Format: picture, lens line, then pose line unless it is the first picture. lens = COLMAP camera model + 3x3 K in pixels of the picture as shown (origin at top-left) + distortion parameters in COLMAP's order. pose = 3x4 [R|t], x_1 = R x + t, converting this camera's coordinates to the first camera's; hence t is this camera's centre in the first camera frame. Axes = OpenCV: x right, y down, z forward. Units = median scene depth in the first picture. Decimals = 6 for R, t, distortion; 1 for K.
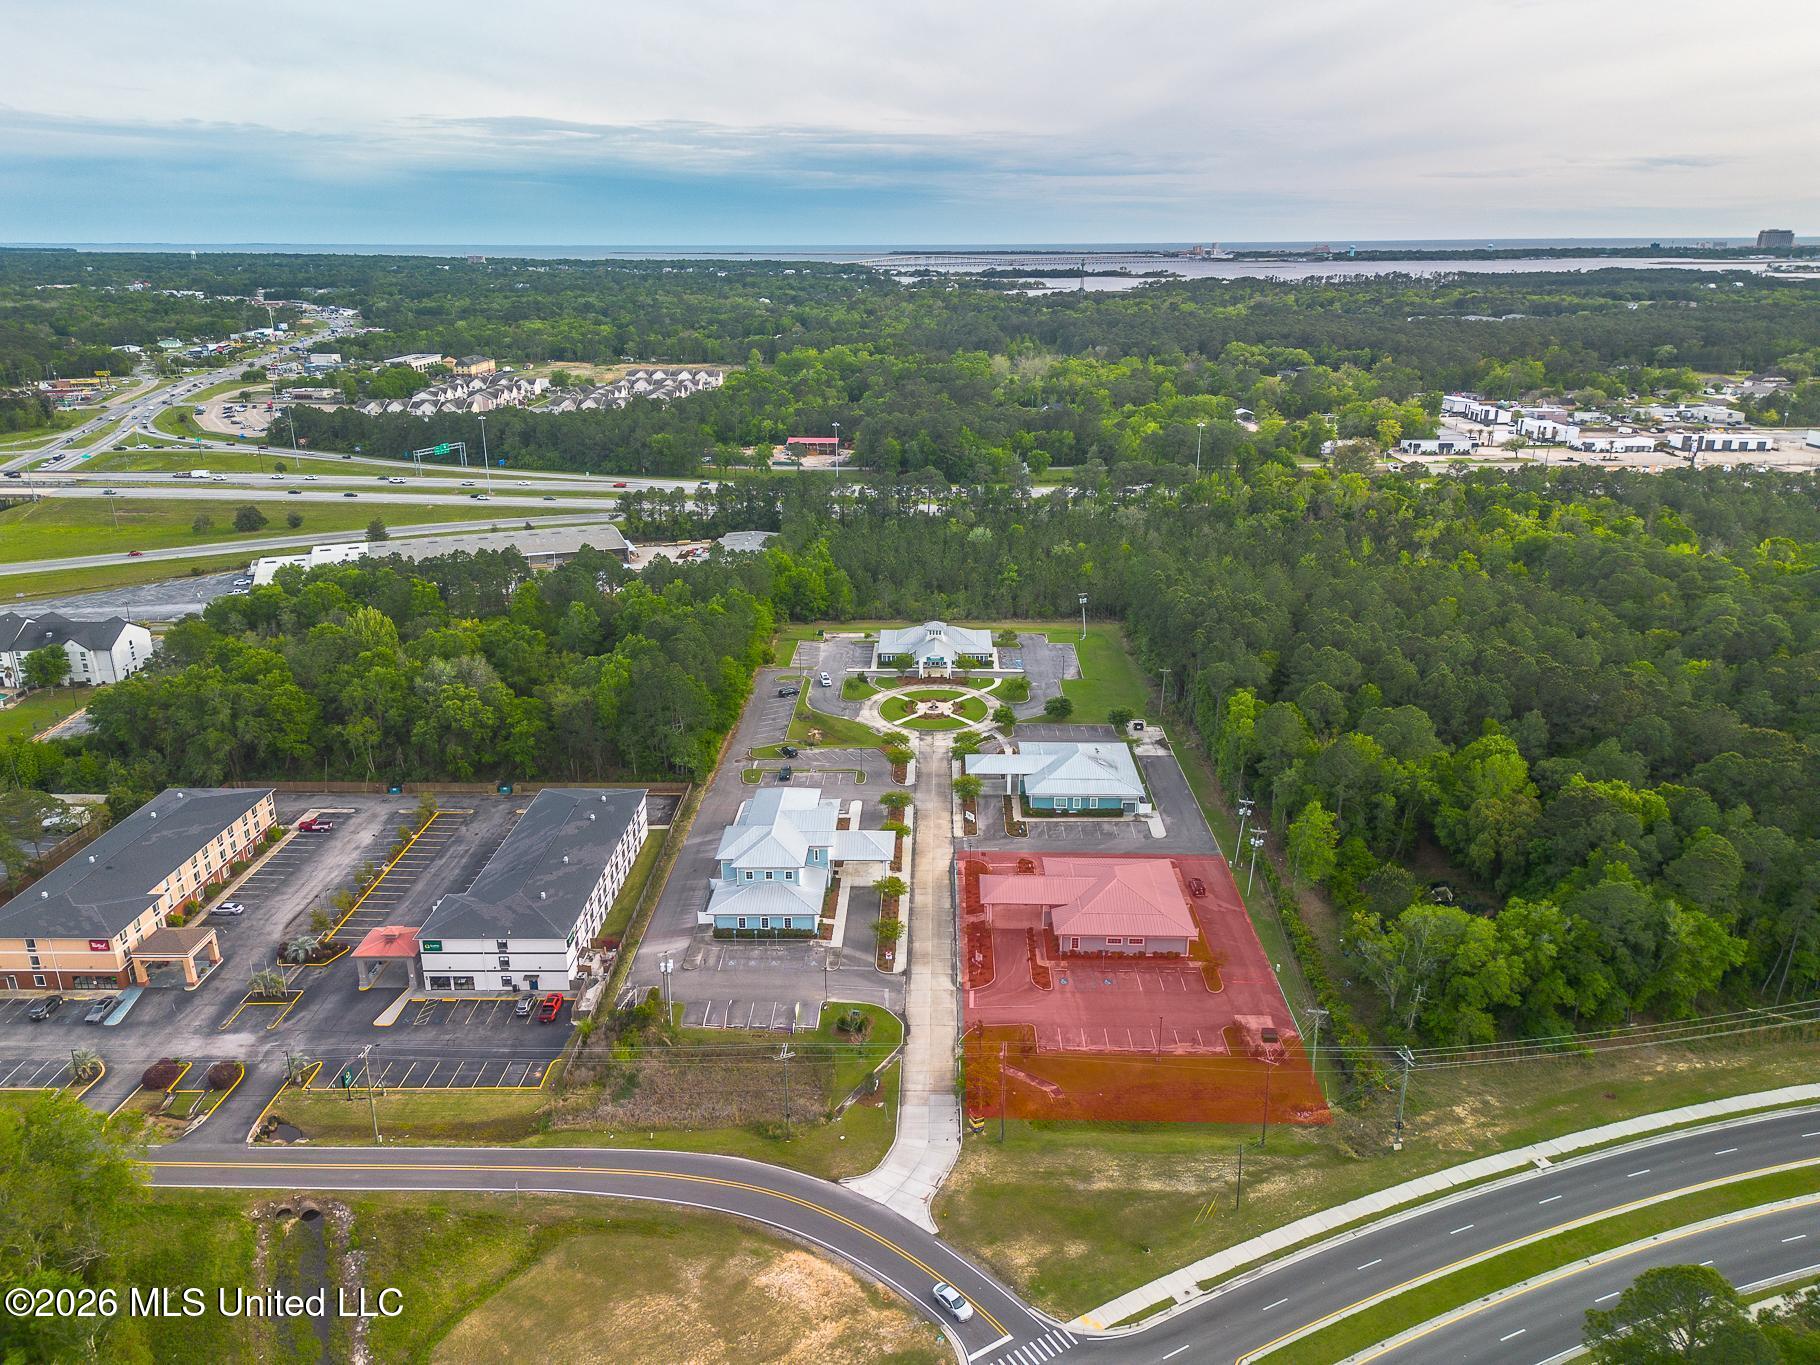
lens RADIAL K [[1287.5, 0, 914.3], [0, 1287.5, 691.4], [0, 0, 1]] dist [0.061387, -0.054520]
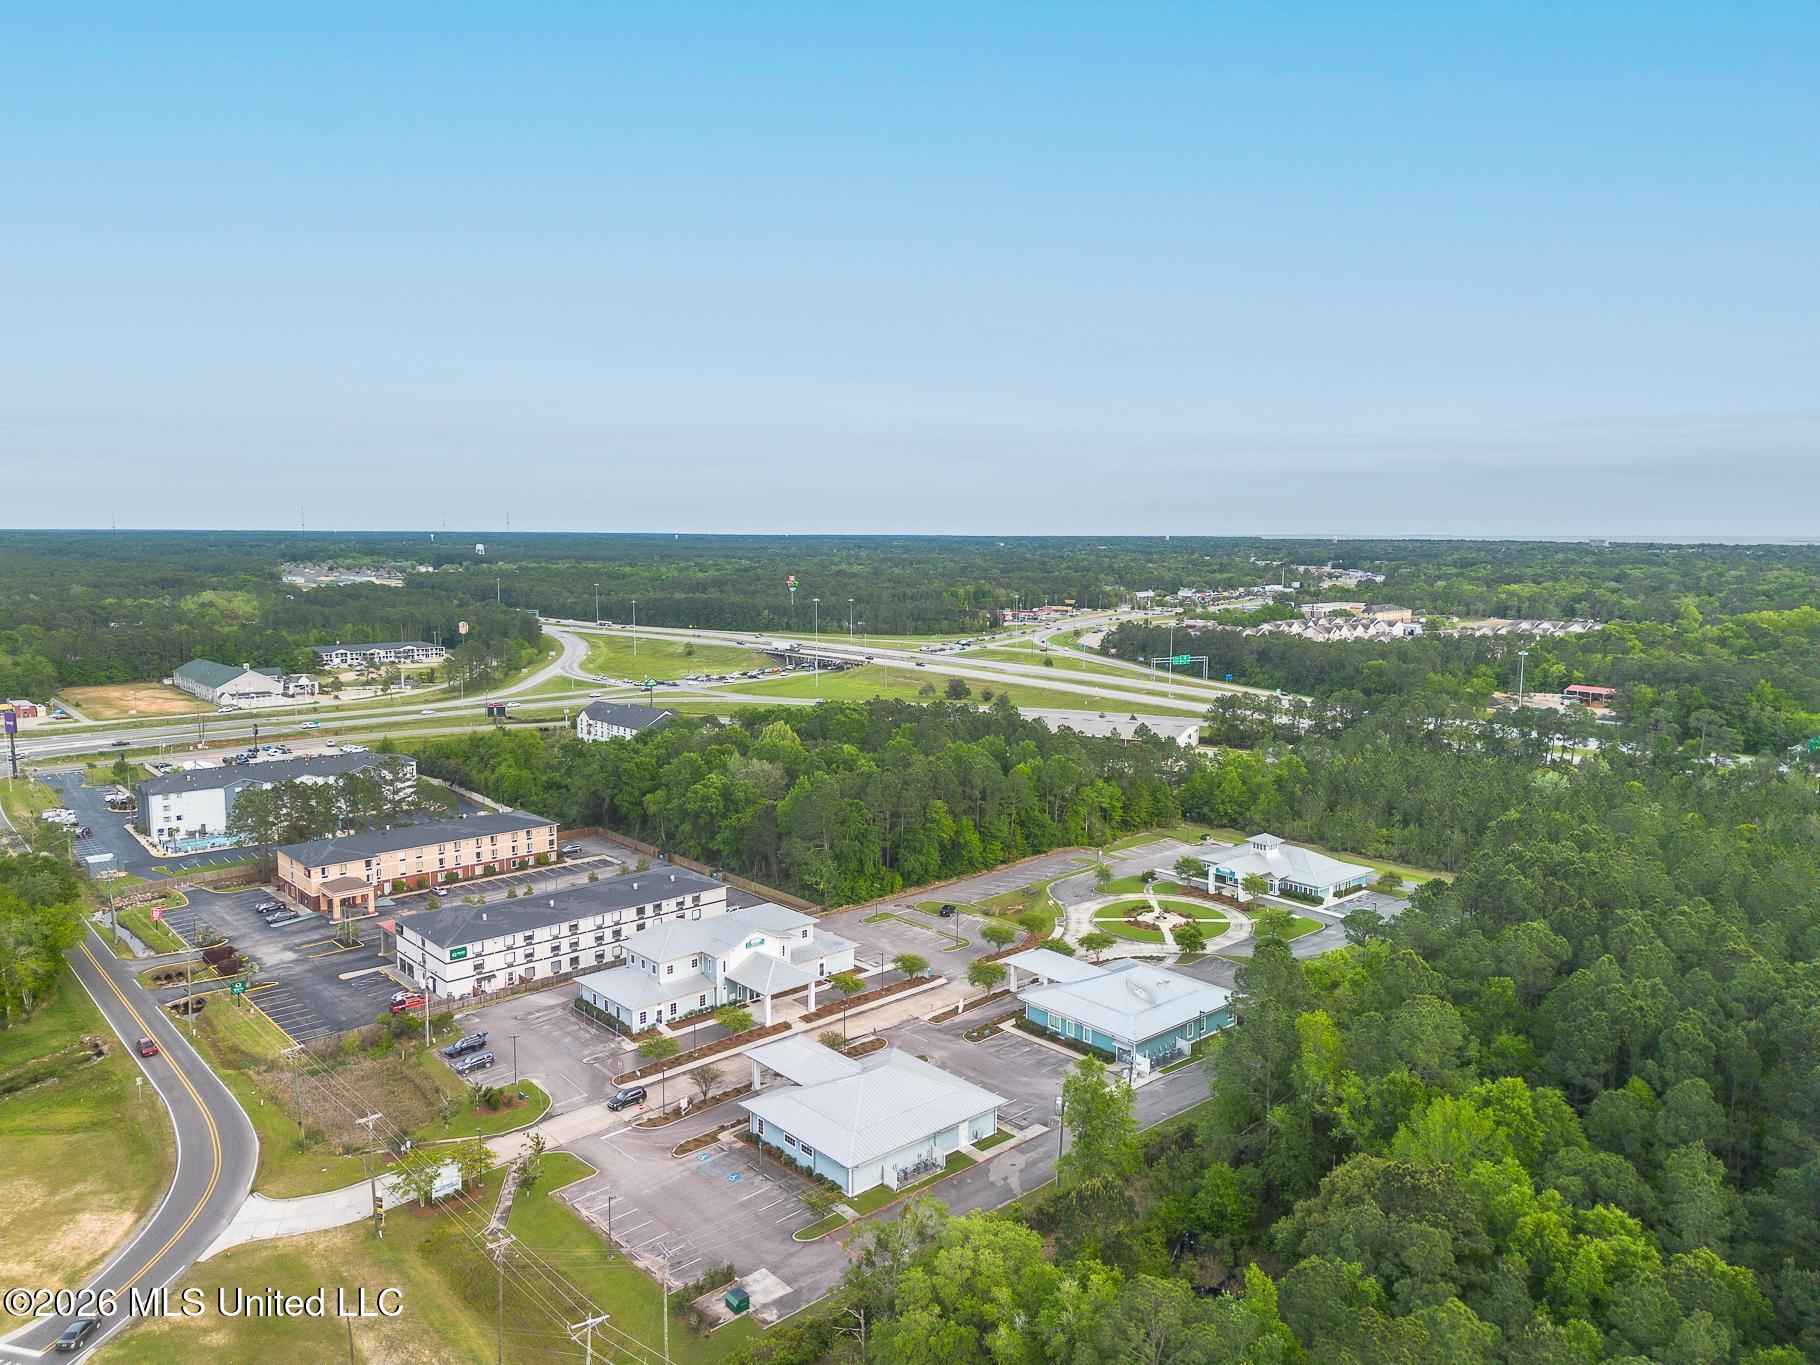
lens RADIAL K [[1287.5, 0, 914.7], [0, 1287.5, 678.4], [0, 0, 1]] dist [0.061387, -0.054520]
pose [[0.679233, 0.090732, -0.728292, 0.605938], [-0.249640, 0.961722, -0.113011, -0.002637], [0.690161, 0.258571, 0.675884, 0.371801]]
